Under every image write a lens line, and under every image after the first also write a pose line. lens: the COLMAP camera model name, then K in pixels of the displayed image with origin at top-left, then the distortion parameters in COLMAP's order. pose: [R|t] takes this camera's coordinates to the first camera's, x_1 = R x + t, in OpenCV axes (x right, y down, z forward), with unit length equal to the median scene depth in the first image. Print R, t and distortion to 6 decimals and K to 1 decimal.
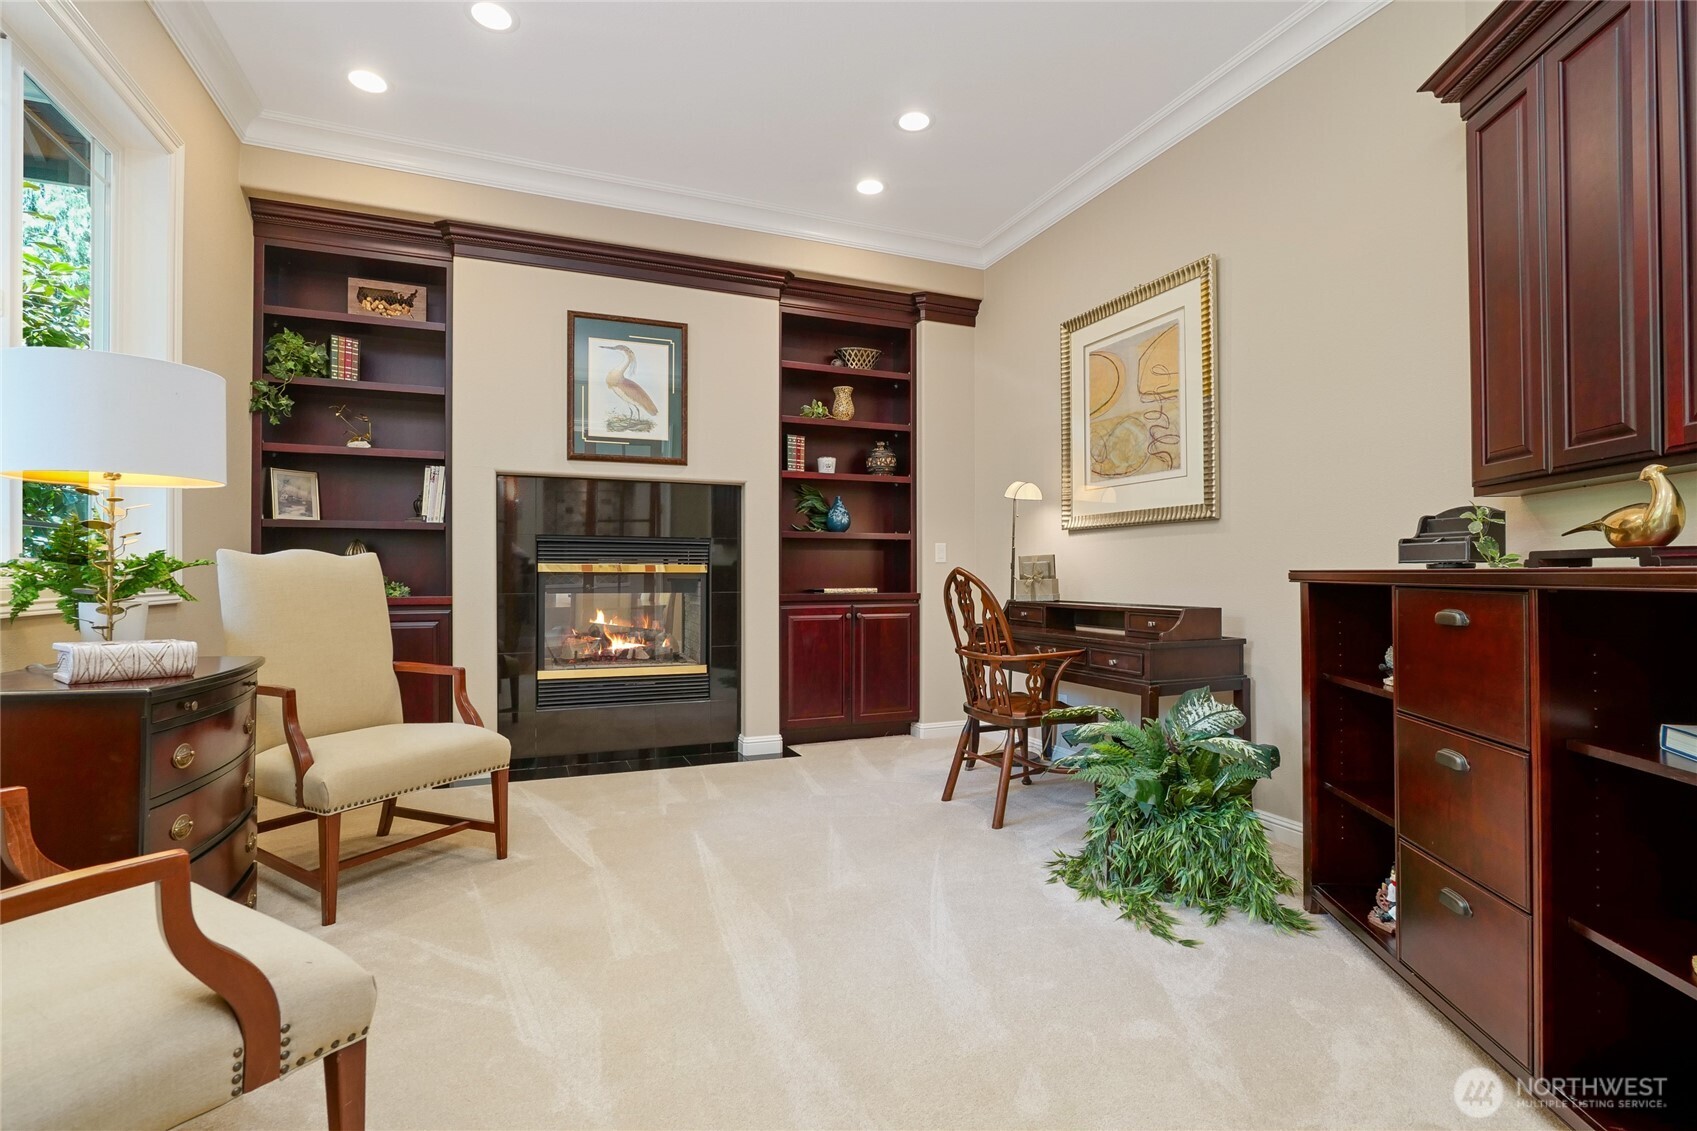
lens RADIAL K [[799.4, 0, 840.2], [0, 799.4, 565.5], [0, 0, 1]] dist [-0.016564, 0.003499]
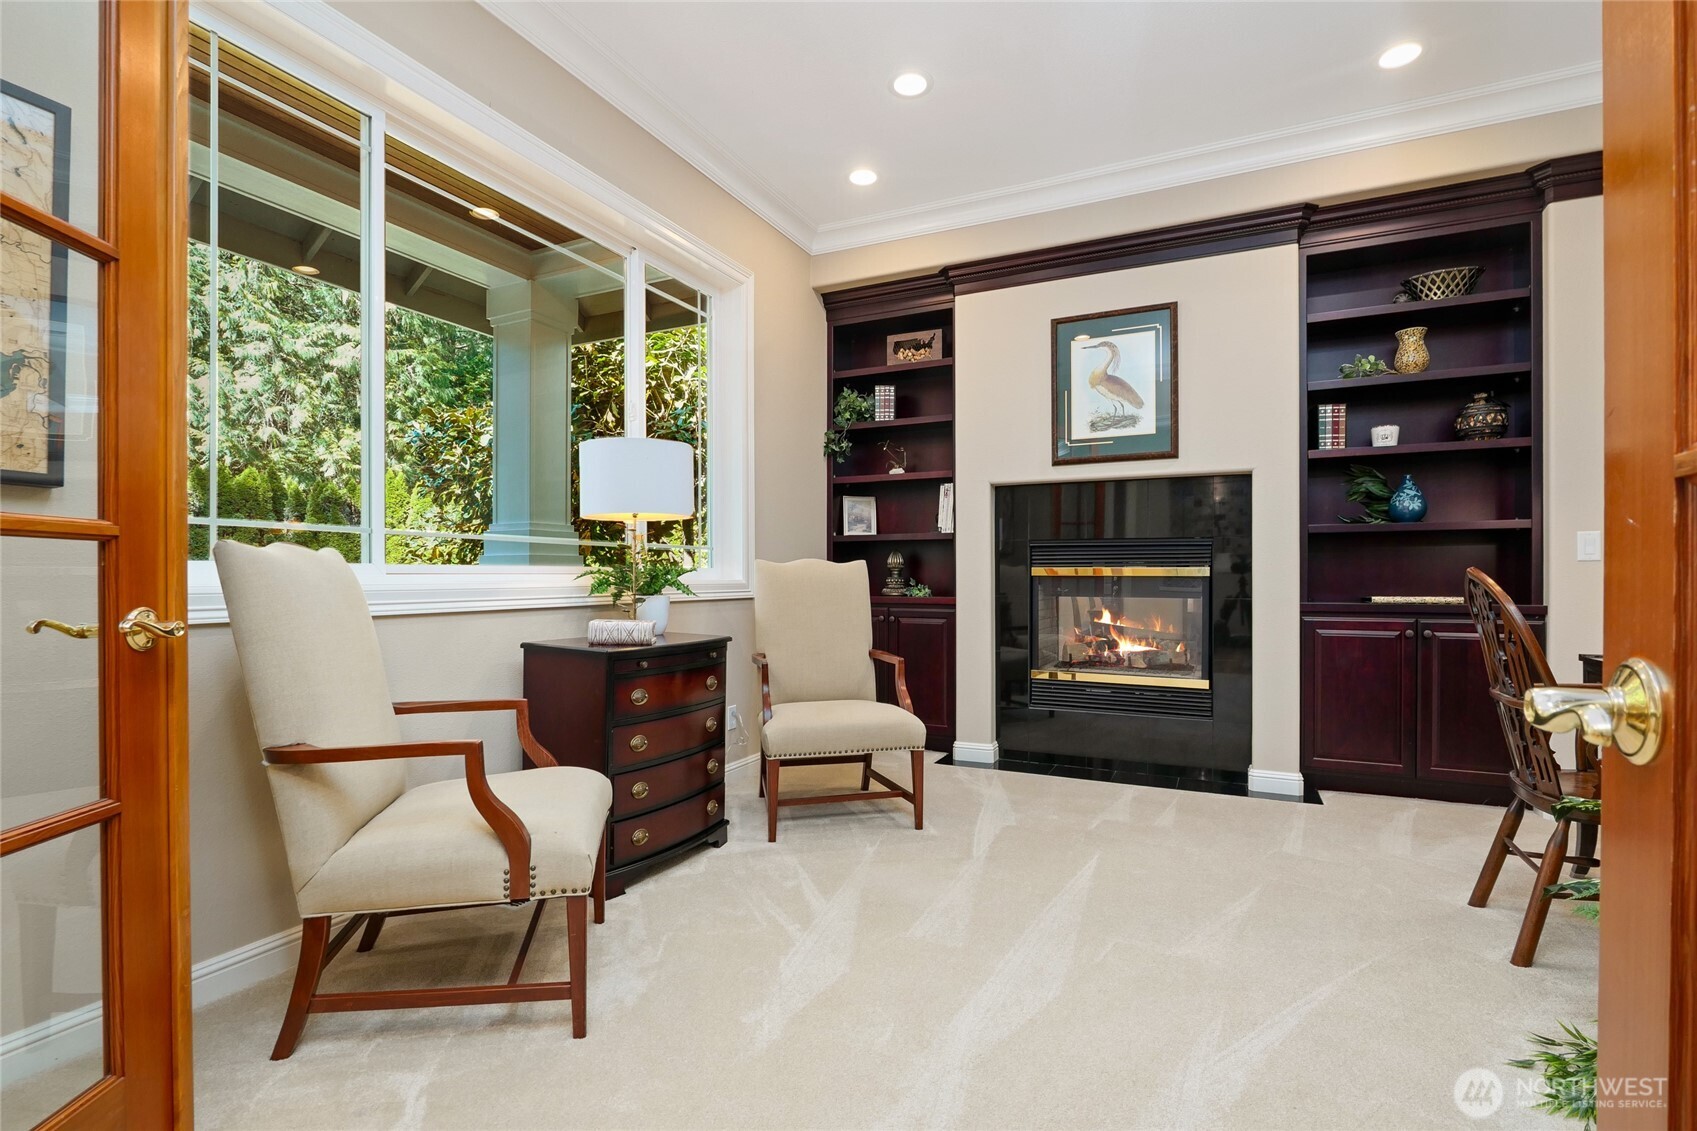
lens RADIAL K [[799.4, 0, 840.2], [0, 799.4, 577.4], [0, 0, 1]] dist [-0.016564, 0.003499]
pose [[0.658463, 0.000275, -0.752613, 0.244244], [0.007395, 0.999949, 0.006836, 0.001462], [0.752577, -0.010066, 0.658428, 0.118815]]
